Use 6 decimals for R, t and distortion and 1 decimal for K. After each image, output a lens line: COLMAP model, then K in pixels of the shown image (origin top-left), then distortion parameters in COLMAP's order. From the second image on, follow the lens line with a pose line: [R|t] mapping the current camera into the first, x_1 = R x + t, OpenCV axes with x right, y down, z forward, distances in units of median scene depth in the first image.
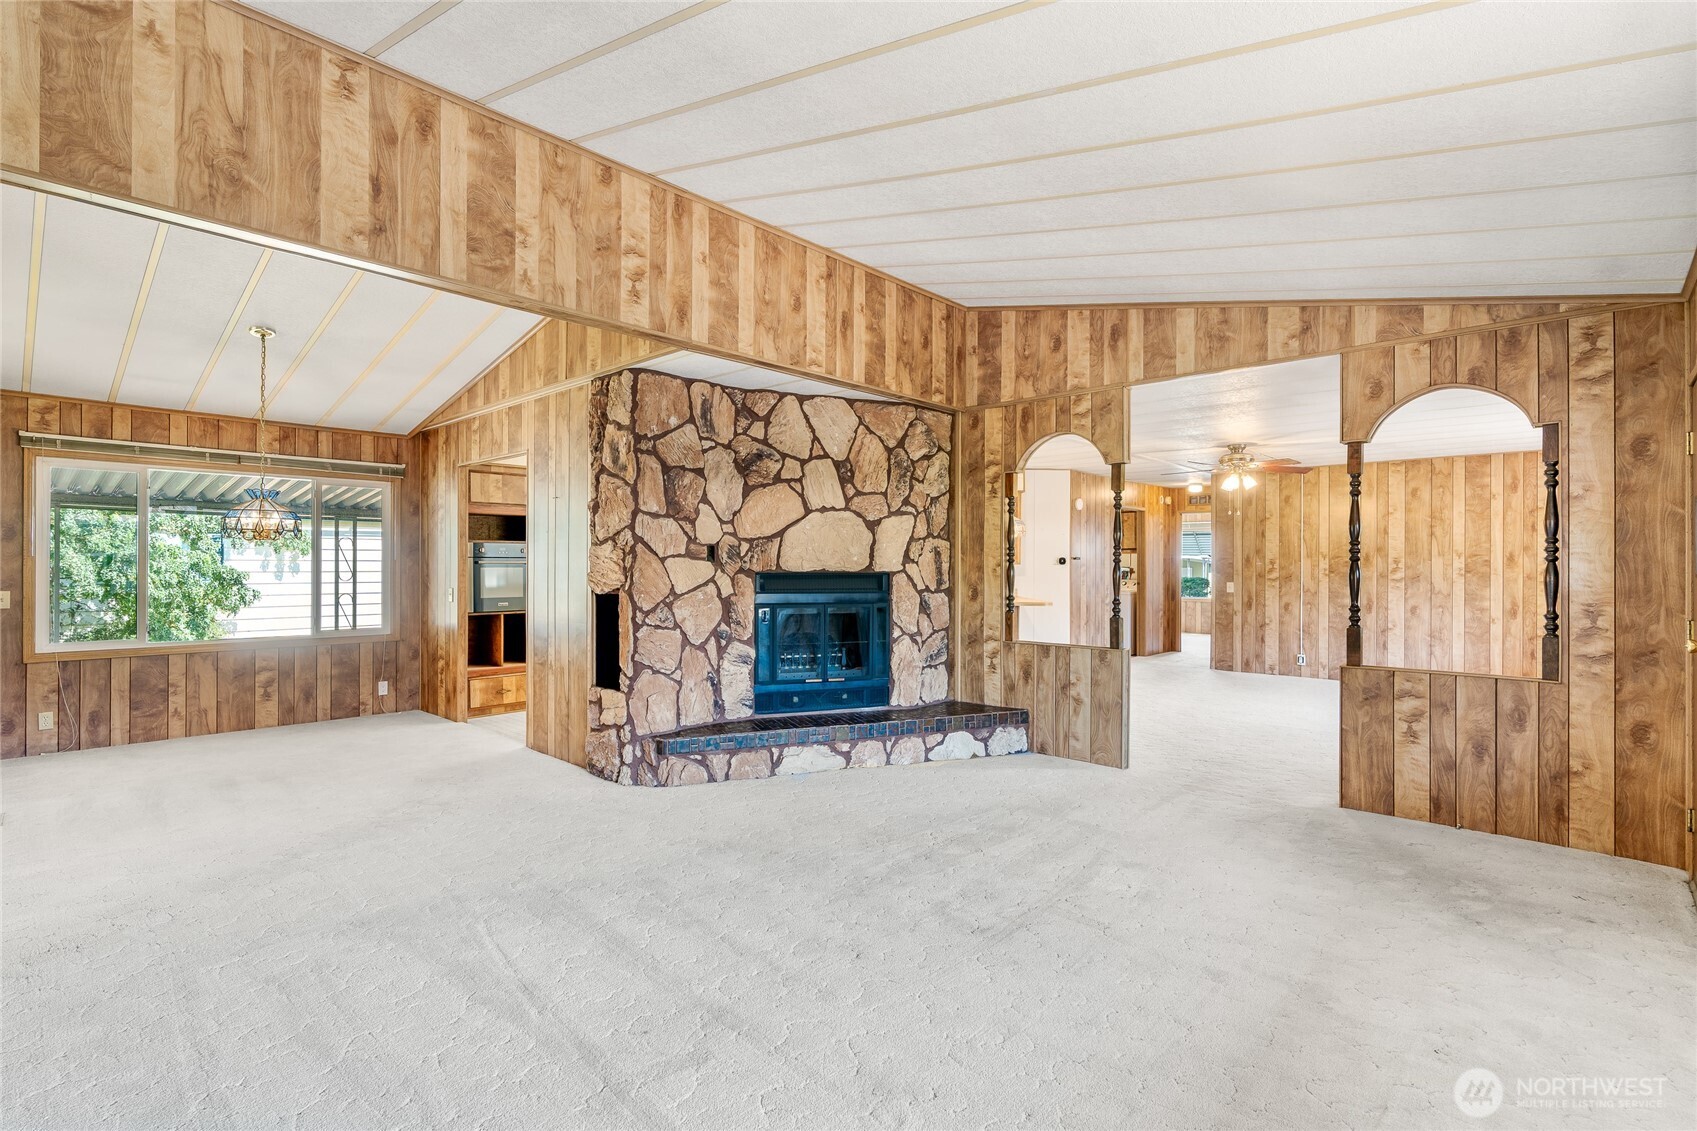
lens RADIAL K [[807.0, 0, 848.5], [0, 807.0, 565.5], [0, 0, 1]] dist [-0.002829, 0.000359]
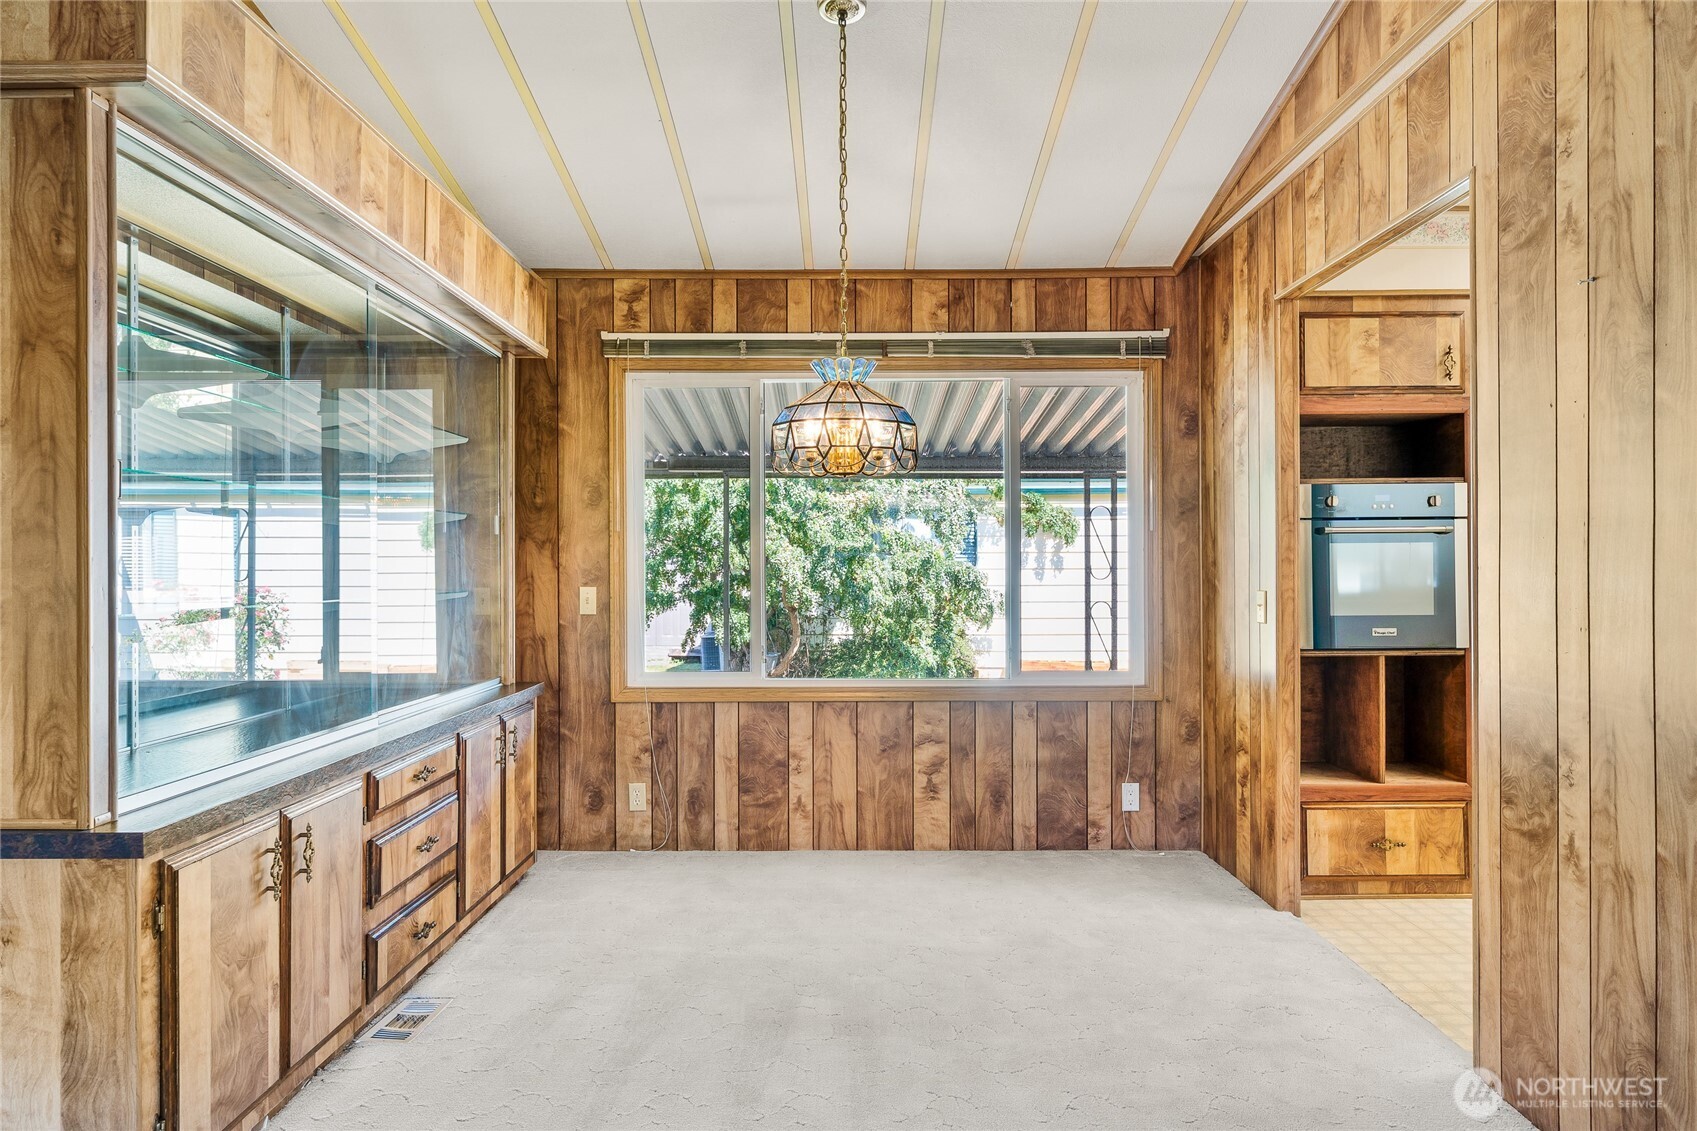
lens RADIAL K [[1132.7, 0, 848.5], [0, 1132.7, 565.5], [0, 0, 1]] dist [0.001602, 0.002297]
pose [[0.679966, -0.006343, -0.733216, -0.200838], [0.005757, 0.999978, -0.003312, 0.015160], [0.733221, -0.001969, 0.679987, 0.430254]]
